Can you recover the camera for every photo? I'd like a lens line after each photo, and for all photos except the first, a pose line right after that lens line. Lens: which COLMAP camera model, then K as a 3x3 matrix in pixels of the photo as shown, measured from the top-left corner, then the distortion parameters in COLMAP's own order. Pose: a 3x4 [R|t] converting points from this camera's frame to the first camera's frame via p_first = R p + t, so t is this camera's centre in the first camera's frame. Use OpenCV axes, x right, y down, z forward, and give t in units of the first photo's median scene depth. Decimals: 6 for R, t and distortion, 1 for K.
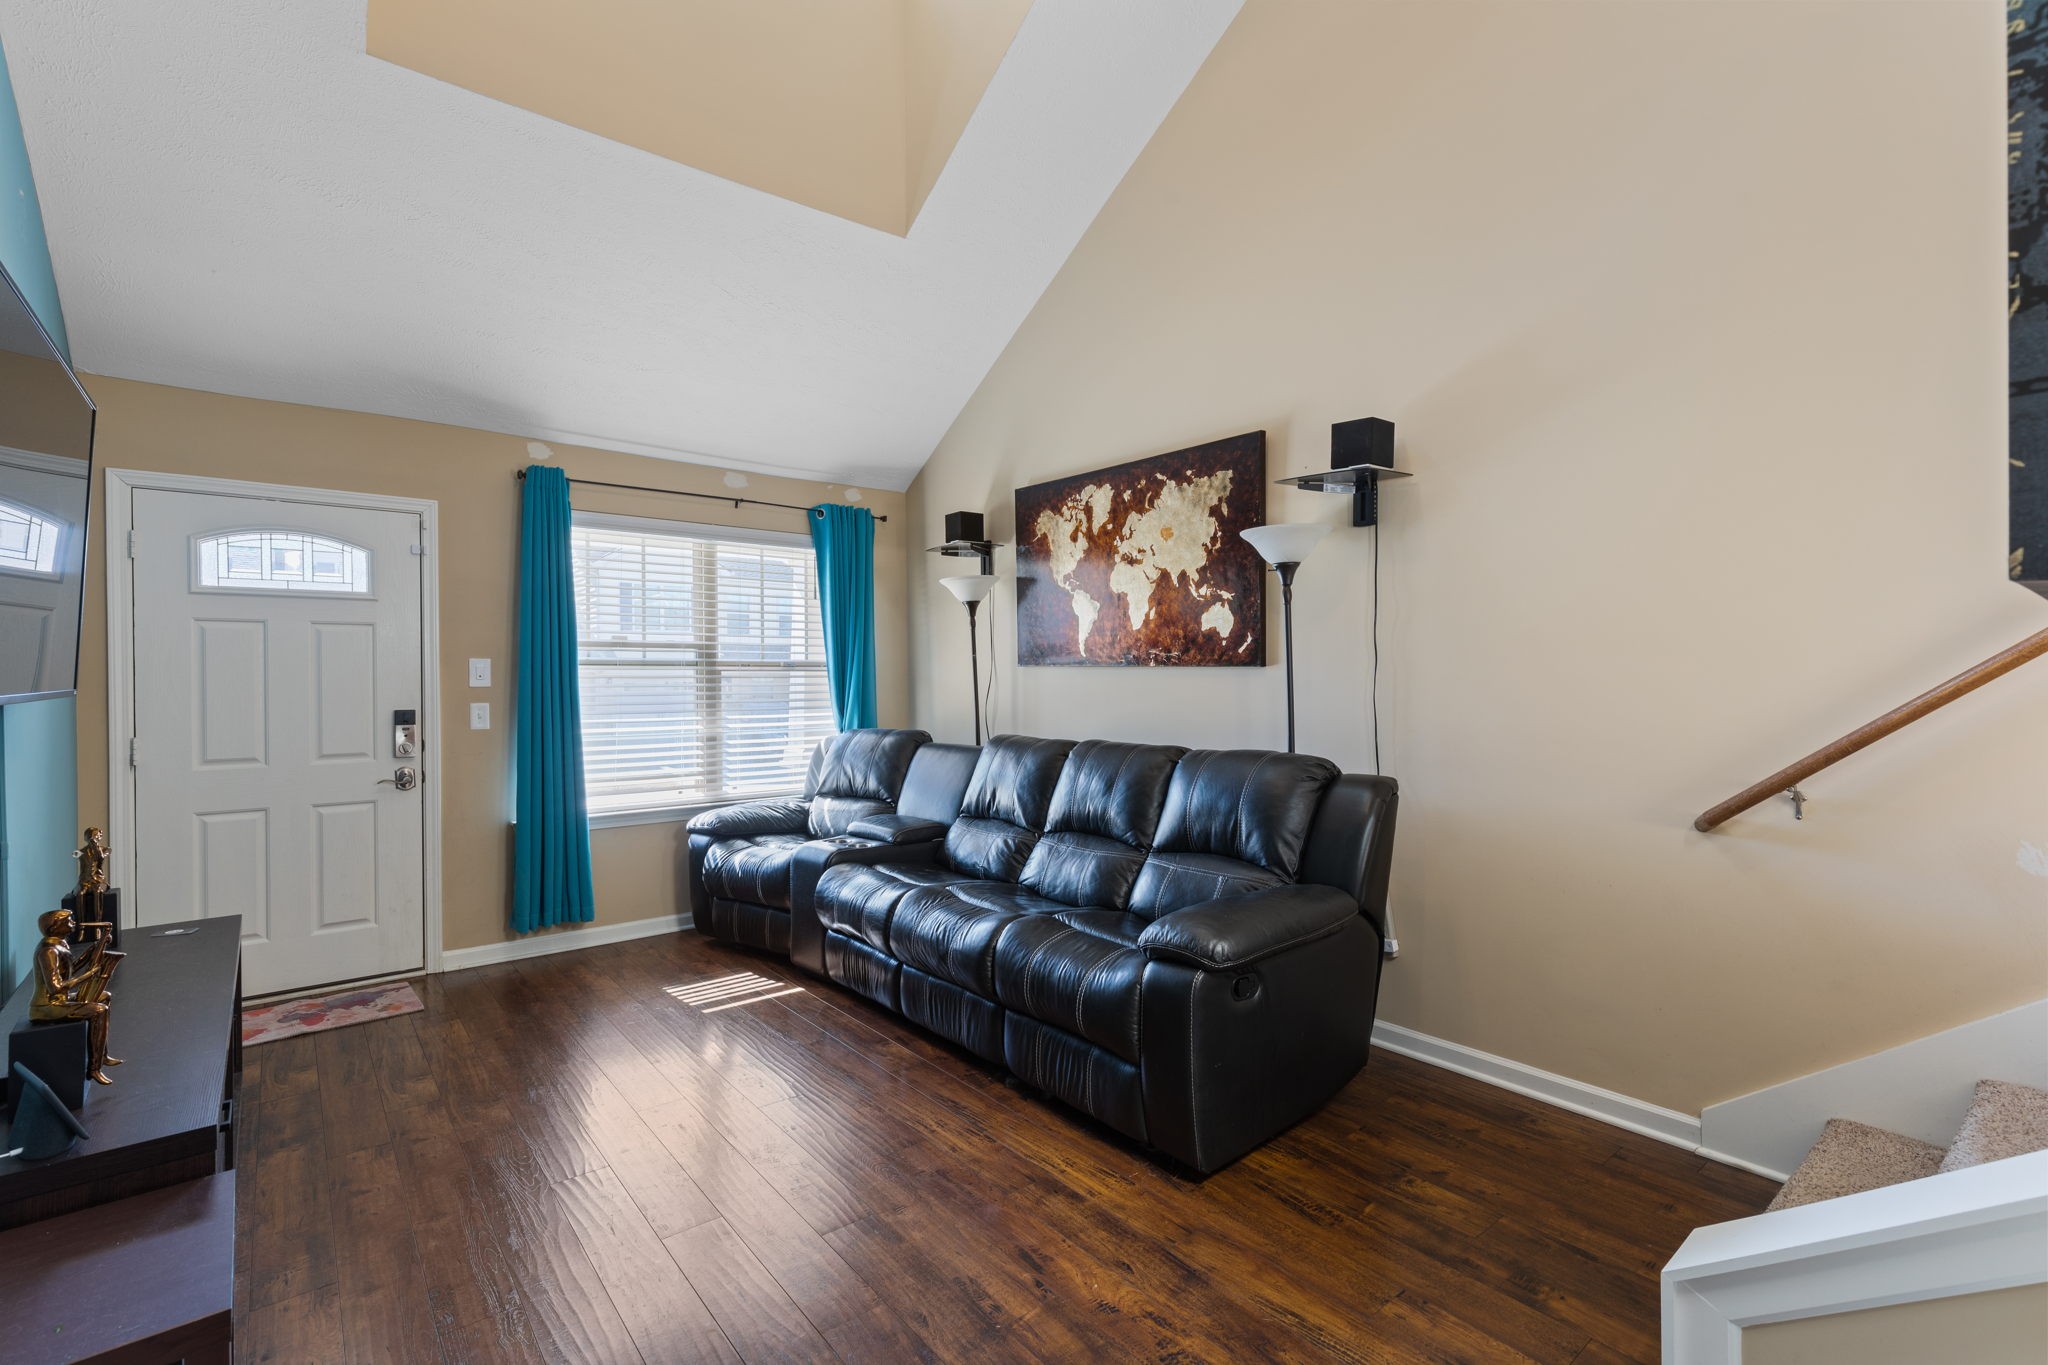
lens RADIAL K [[914.8, 0, 1033.1], [0, 914.8, 683.4], [0, 0, 1]] dist [0.000086, -0.000092]
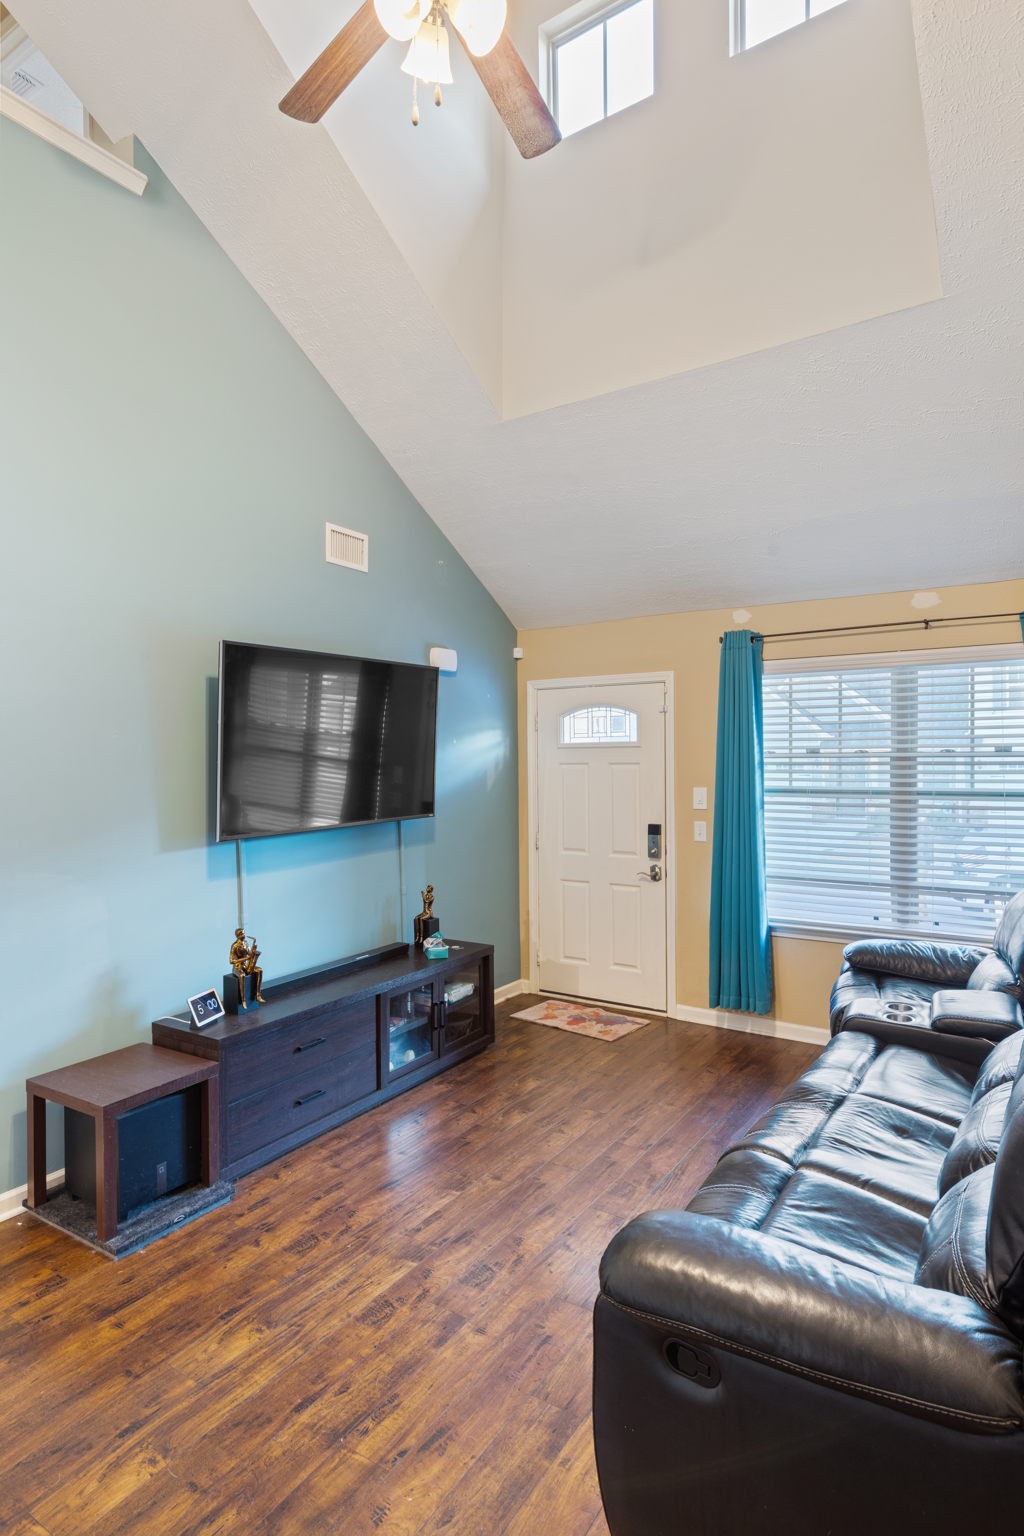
lens RADIAL K [[842.7, 0, 503.6], [0, 842.7, 759.6], [0, 0, 1]] dist [0.010369, -0.001389]
pose [[0.293978, 0.006142, -0.955792, 0.488089], [0.002588, 0.999971, 0.007221, -0.081249], [0.955809, -0.004596, 0.293953, 0.407580]]
